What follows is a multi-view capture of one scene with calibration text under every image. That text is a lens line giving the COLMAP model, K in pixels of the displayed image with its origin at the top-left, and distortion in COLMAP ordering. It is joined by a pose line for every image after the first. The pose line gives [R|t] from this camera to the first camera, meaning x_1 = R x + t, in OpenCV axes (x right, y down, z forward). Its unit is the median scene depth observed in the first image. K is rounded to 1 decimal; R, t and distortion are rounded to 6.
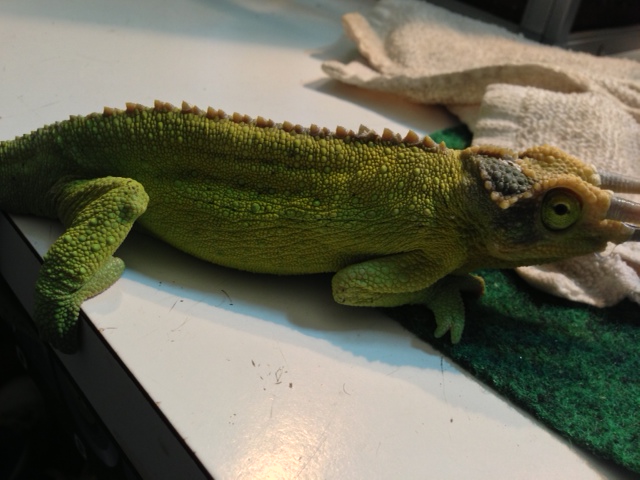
lens RADIAL K [[617.9, 0, 320.0], [0, 617.9, 240.0], [0, 0, 1]] dist [0.132918, -0.295451]
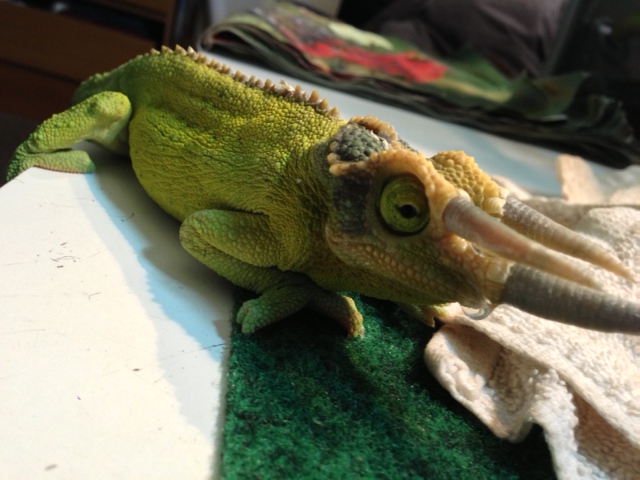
lens RADIAL K [[617.9, 0, 320.0], [0, 617.9, 240.0], [0, 0, 1]] dist [0.132918, -0.295451]
pose [[0.744468, 0.299392, -0.596768, 0.744827], [-0.488382, 0.853655, -0.180987, 0.165789], [0.455248, 0.426190, 0.781736, 0.389168]]
